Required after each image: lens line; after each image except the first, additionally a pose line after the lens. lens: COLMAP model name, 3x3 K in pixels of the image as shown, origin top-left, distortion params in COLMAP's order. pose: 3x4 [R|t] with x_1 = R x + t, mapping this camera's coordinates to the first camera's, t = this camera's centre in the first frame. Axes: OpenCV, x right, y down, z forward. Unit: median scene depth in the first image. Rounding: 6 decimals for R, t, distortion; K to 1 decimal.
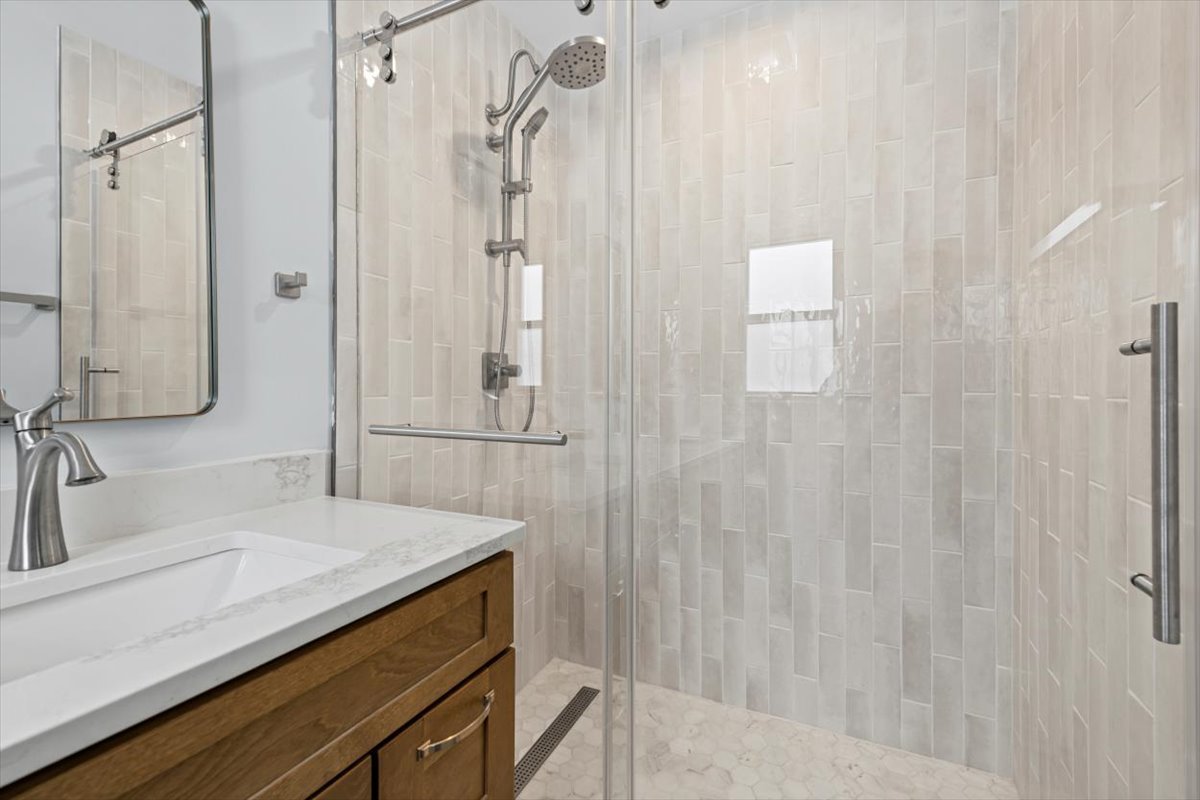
lens RADIAL K [[518.1, 0, 601.7], [0, 518.1, 387.7], [0, 0, 1]] dist [0.011520, -0.001155]
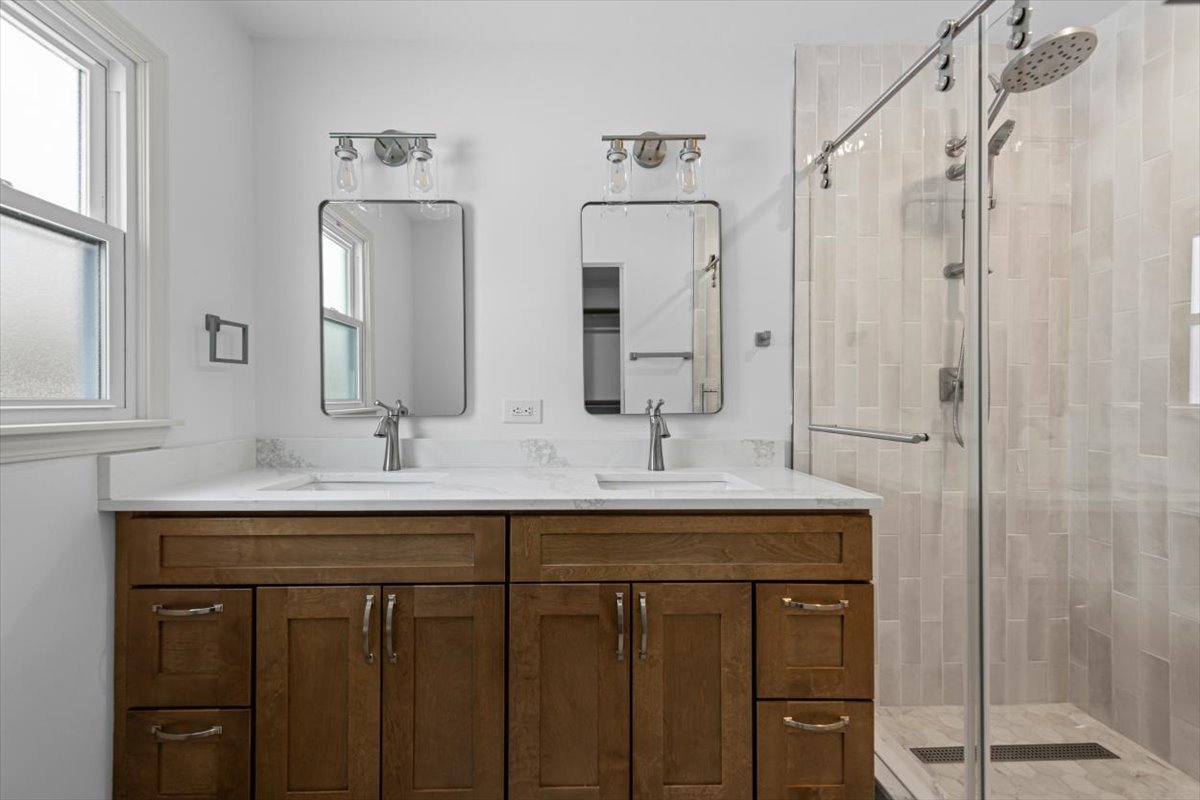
lens RADIAL K [[1043.4, 0, 600.3], [0, 1043.4, 403.1], [0, 0, 1]] dist [0.002070, -0.000583]
pose [[0.465502, -0.004788, -0.885034, 1.691441], [-0.000515, 0.999984, -0.005680, 0.024473], [0.885047, 0.003100, 0.465492, -0.820527]]
